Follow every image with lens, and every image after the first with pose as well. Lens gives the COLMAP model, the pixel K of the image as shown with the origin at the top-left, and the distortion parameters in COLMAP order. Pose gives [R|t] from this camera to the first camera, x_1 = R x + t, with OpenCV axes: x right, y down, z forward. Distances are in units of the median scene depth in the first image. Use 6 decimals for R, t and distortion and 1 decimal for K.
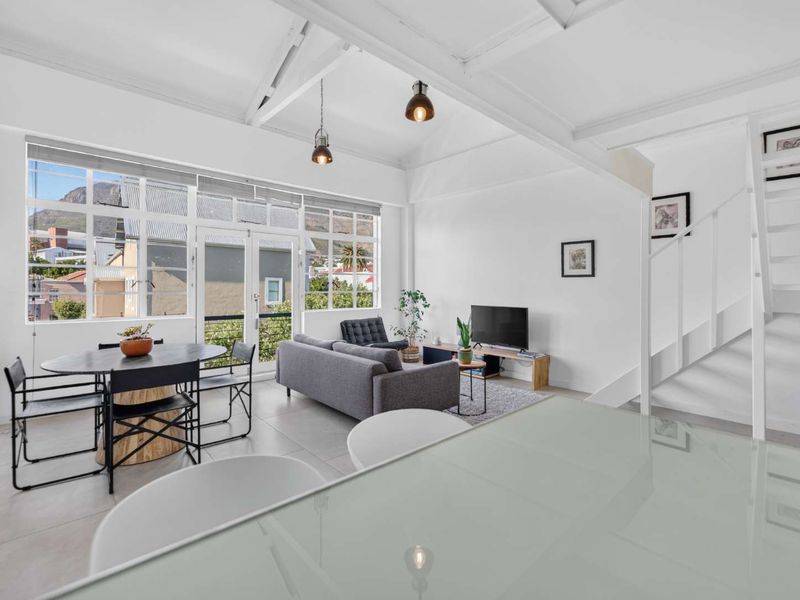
lens RADIAL K [[372.4, 0, 398.4], [0, 372.4, 289.0], [0, 0, 1]] dist [-0.003960, -0.000408]
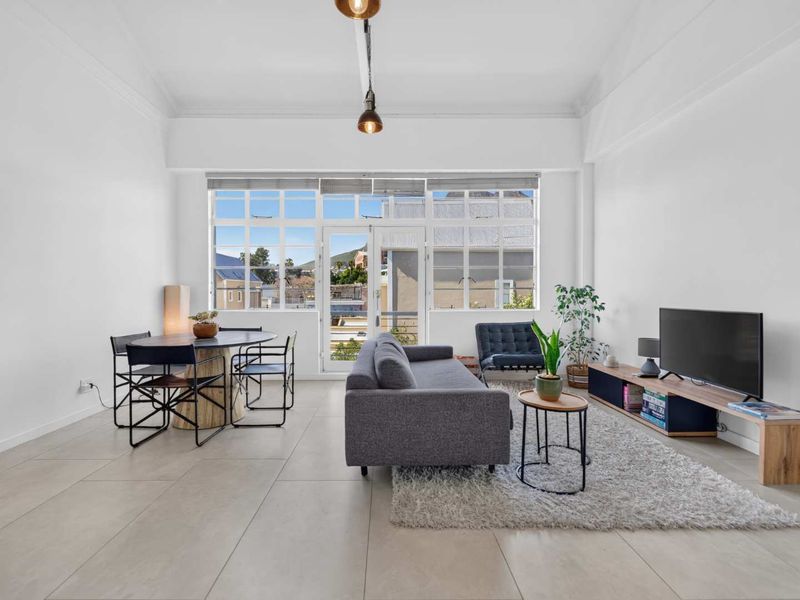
lens RADIAL K [[372.5, 0, 387.4], [0, 372.5, 296.5], [0, 0, 1]] dist [0.000020, -0.000390]
pose [[0.747259, 0.003942, -0.664521, 0.268376], [0.000306, 0.999980, 0.006276, 0.022397], [0.664533, -0.004893, 0.747243, 0.270765]]
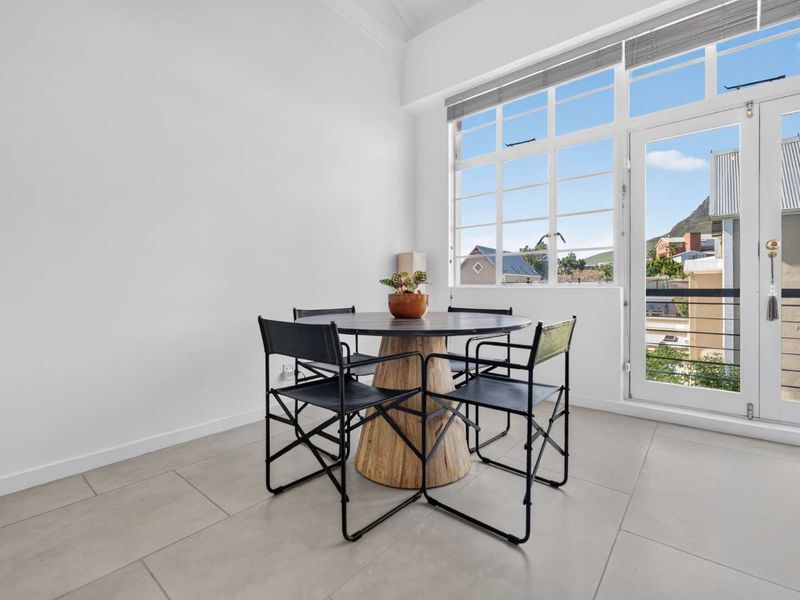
lens RADIAL K [[372.4, 0, 398.4], [0, 372.4, 289.0], [0, 0, 1]] dist [-0.003960, -0.000408]
pose [[0.151109, -0.003145, -0.988512, -0.016320], [-0.001563, 0.999993, -0.003420, 0.068507], [0.988516, 0.002061, 0.151103, 0.470561]]
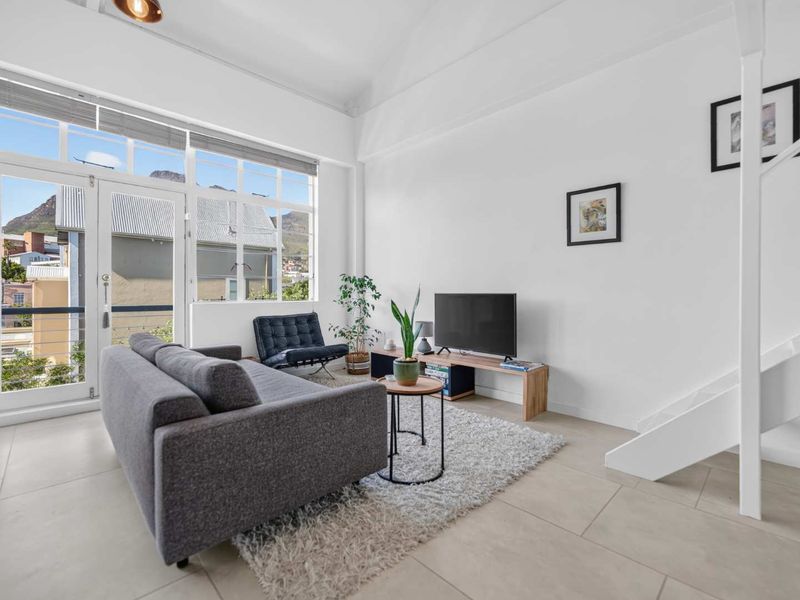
lens RADIAL K [[365.9, 0, 398.4], [0, 365.9, 295.5], [0, 0, 1]] dist [-0.000943, 0.000048]
pose [[0.999407, -0.000434, 0.034434, 0.104387], [0.000391, 0.999999, 0.001244, 0.046898], [-0.034435, -0.001230, 0.999406, 0.319234]]
